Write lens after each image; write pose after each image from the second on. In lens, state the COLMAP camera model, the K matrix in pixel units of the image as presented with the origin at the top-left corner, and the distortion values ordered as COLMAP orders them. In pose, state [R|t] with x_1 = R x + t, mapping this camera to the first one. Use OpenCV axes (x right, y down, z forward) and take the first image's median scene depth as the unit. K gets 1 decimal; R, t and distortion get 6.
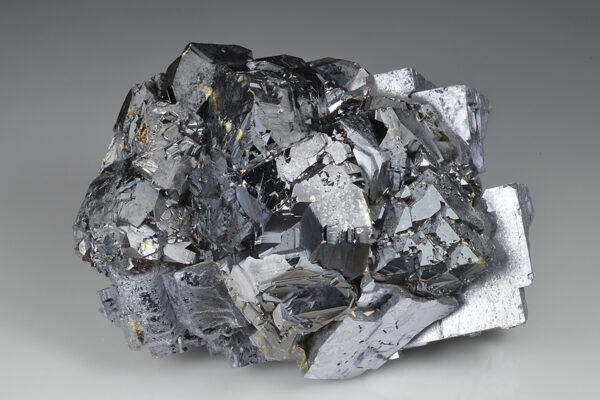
lens RADIAL K [[1597.6, 0, 299.8], [0, 1597.6, 200.8], [0, 0, 1]] dist [-0.003812, 0.000000]
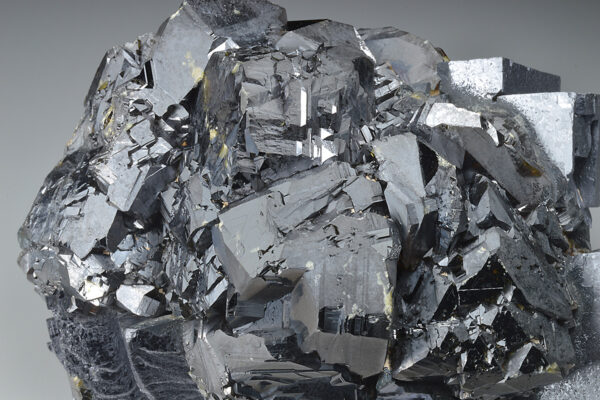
lens RADIAL K [[1597.6, 0, 301.6], [0, 1597.6, 198.7], [0, 0, 1]] dist [-0.003812, 0.000000]
pose [[0.985782, 0.104568, -0.131526, 0.086196], [-0.087610, 0.987805, 0.128706, -0.110297], [0.143381, -0.115353, 0.982922, 0.313277]]
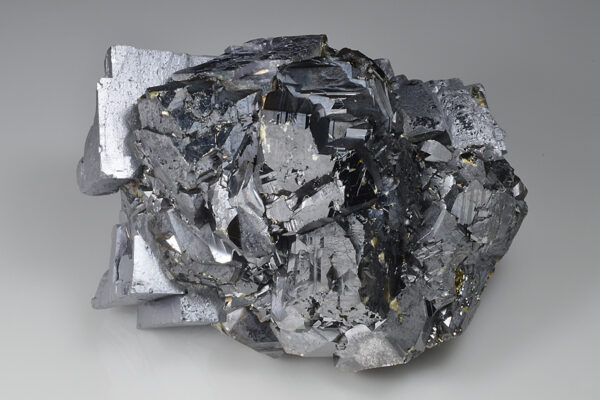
lens RADIAL K [[1597.6, 0, 300.8], [0, 1597.6, 200.3], [0, 0, 1]] dist [-0.003812, 0.000000]
pose [[-0.987982, -0.133960, -0.077111, 0.086723], [0.106093, -0.950523, 0.291976, -0.307686], [-0.112409, 0.280286, 0.953312, 0.034415]]
